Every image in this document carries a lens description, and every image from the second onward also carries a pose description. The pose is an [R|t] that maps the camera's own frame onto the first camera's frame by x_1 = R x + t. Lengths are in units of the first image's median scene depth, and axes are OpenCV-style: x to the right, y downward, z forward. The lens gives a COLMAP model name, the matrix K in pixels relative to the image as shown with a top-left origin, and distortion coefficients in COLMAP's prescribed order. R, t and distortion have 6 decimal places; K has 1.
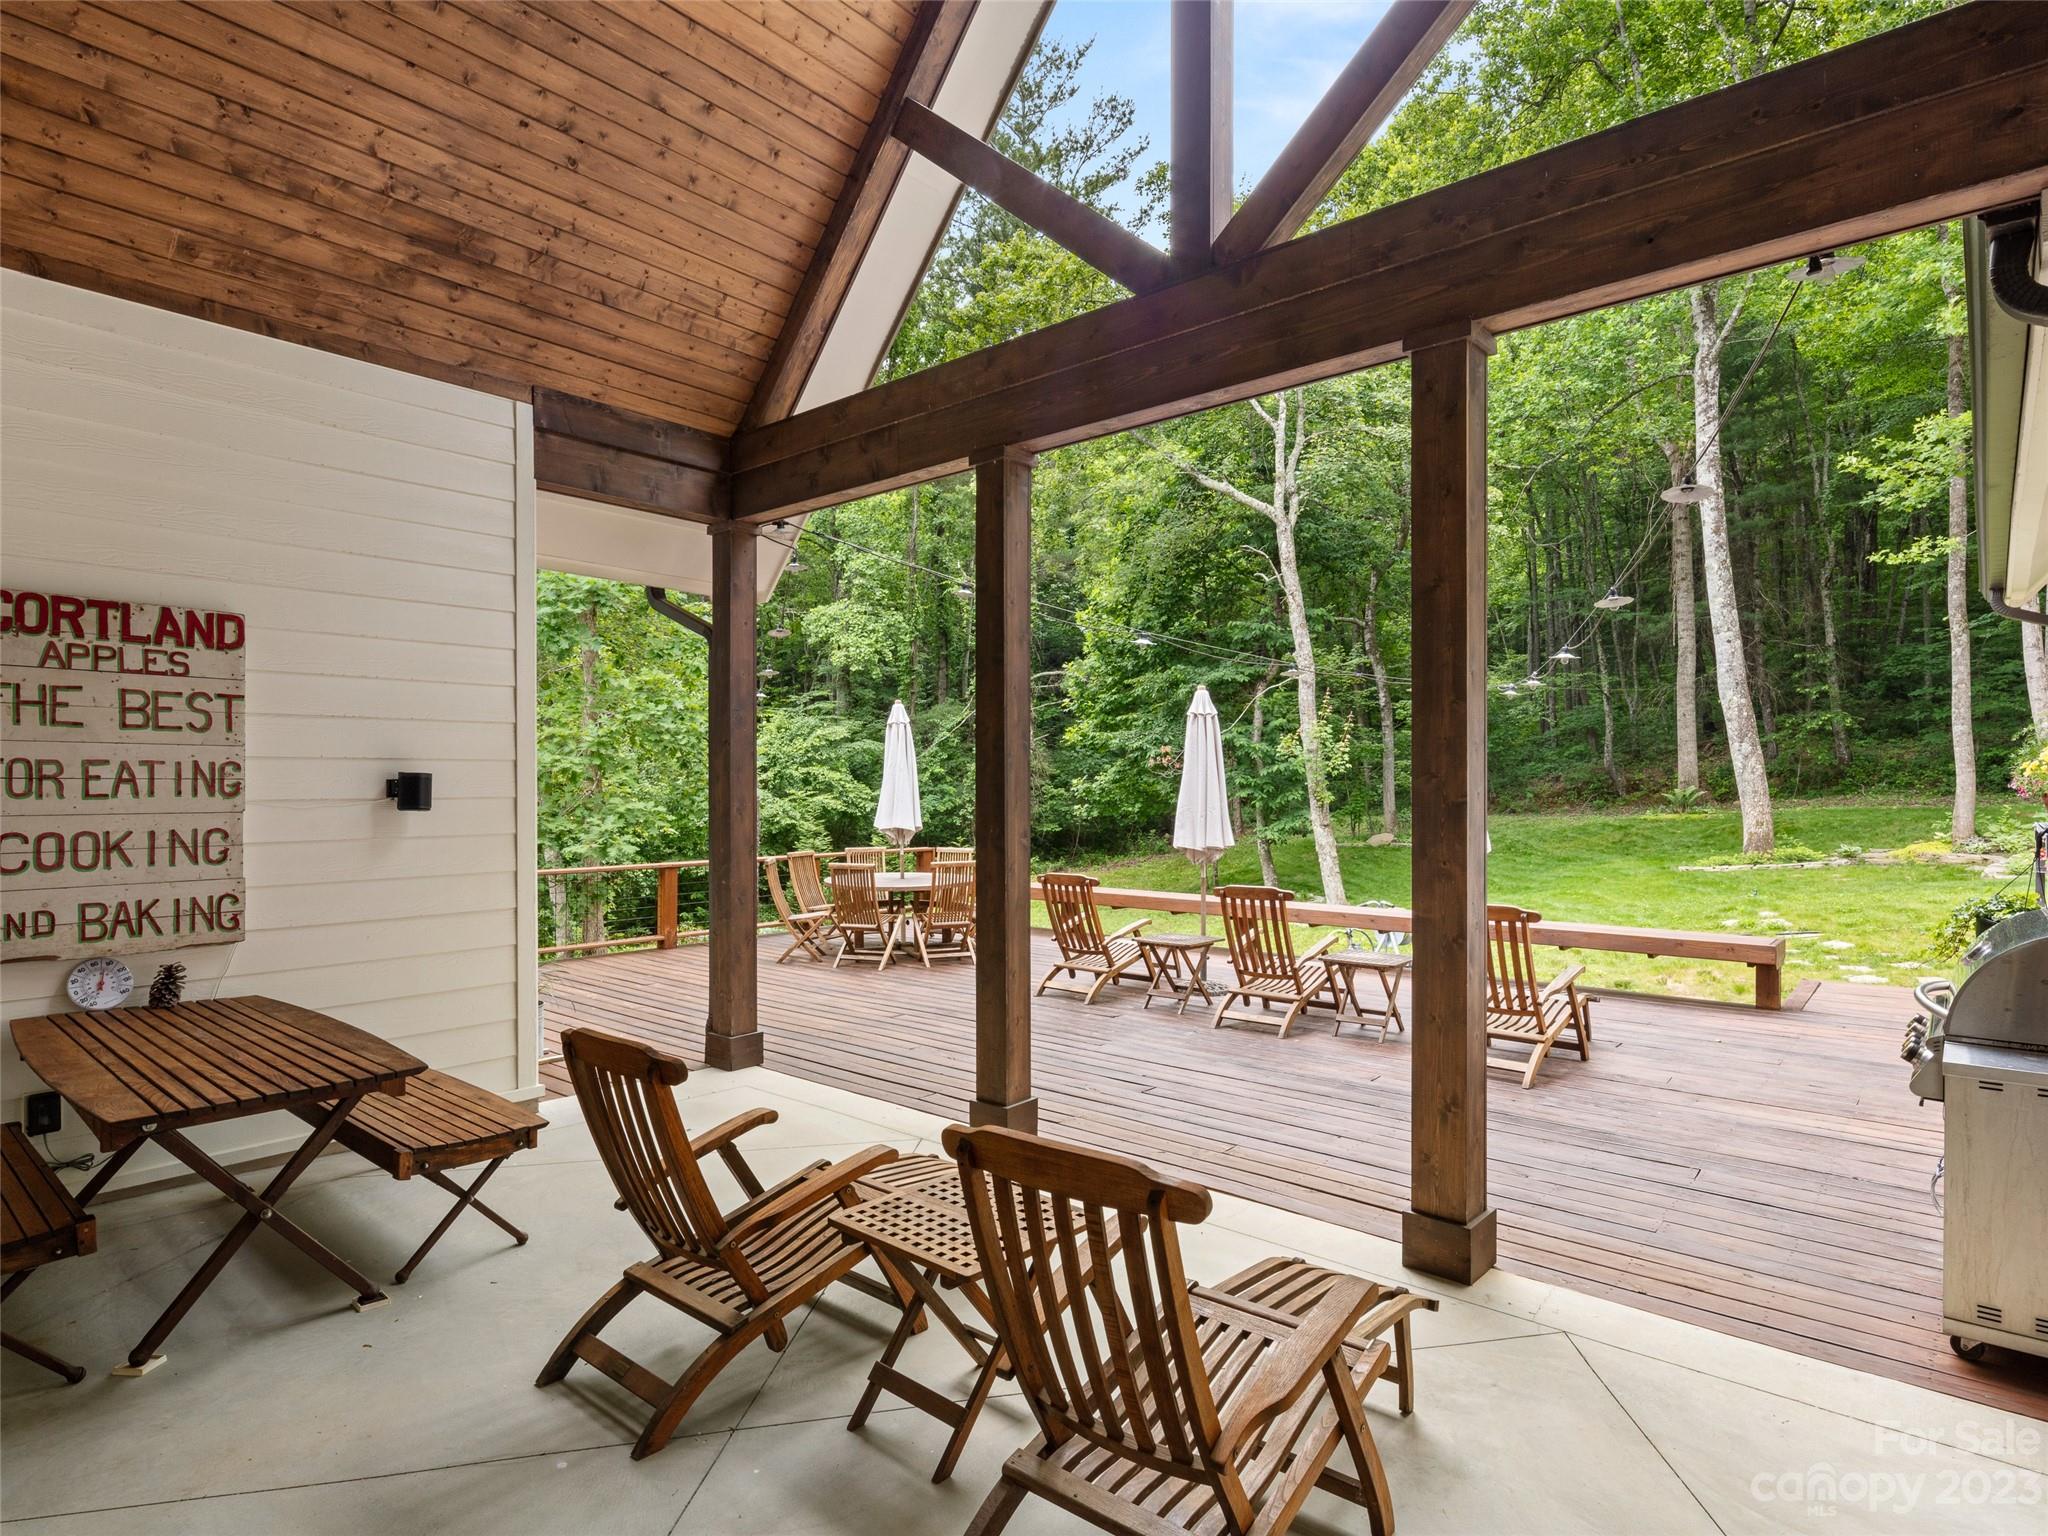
lens RADIAL K [[1091.2, 0, 1018.3], [0, 1091.2, 793.3], [0, 0, 1]] dist [0.000586, -0.000519]
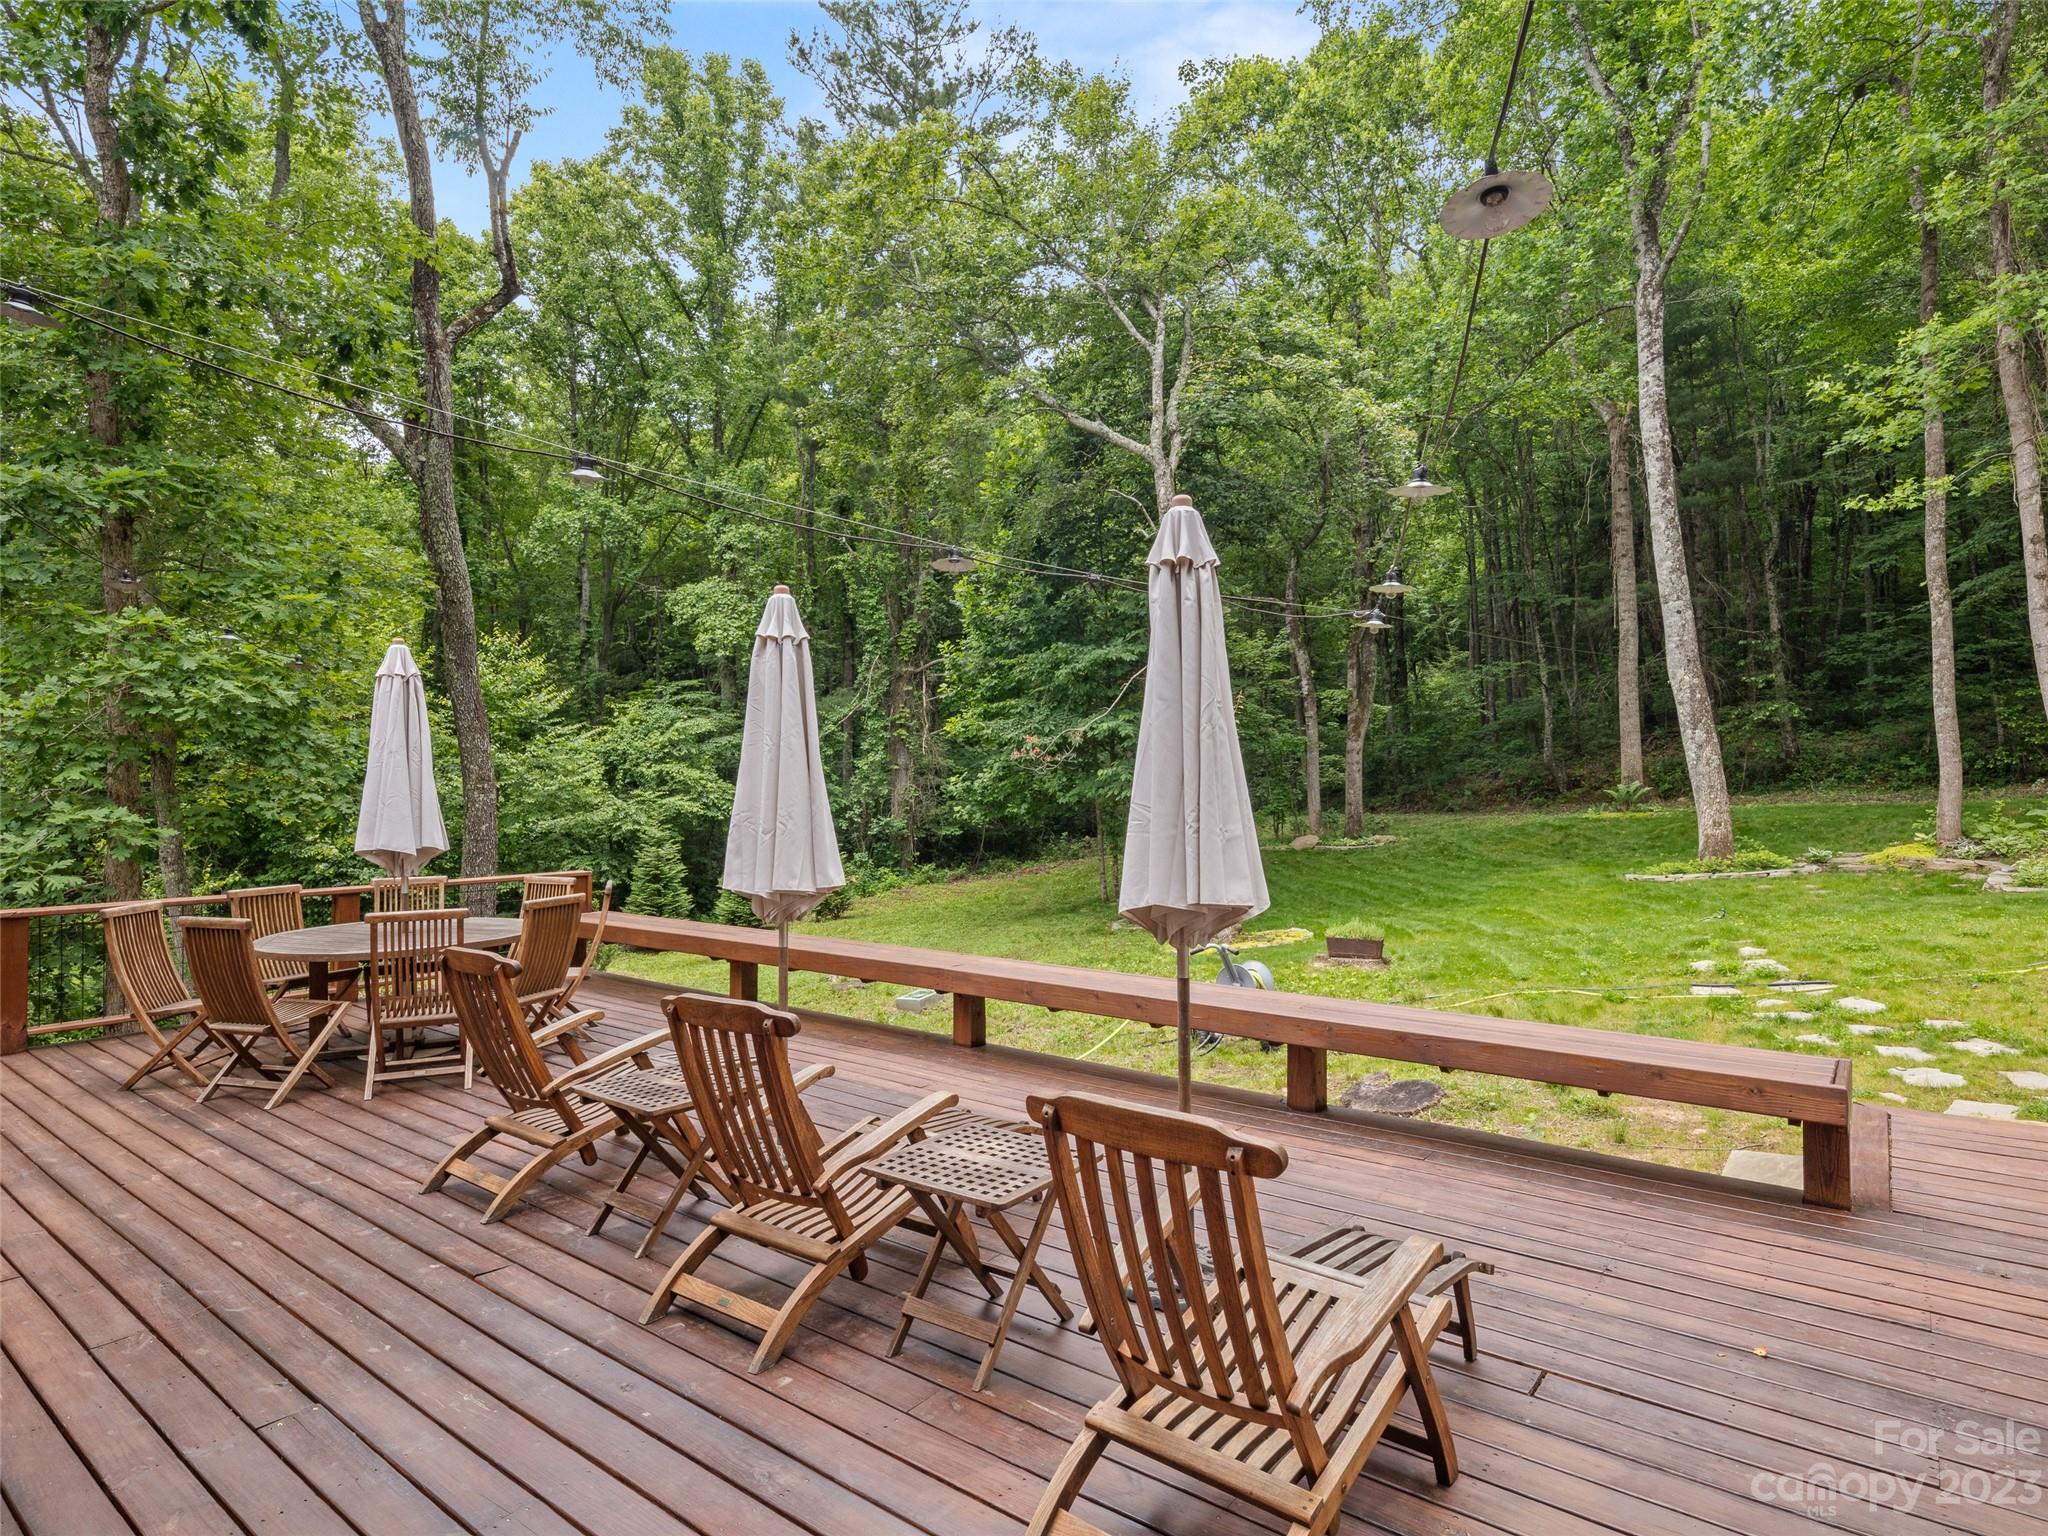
lens RADIAL K [[1128.7, 0, 1027.6], [0, 1128.7, 776.5], [0, 0, 1]] dist [0.001175, 0.000046]
pose [[0.998071, -0.003952, 0.061952, 0.076460], [0.004885, 0.999877, -0.014901, 0.000939], [-0.061885, 0.015175, 0.997968, 0.133795]]
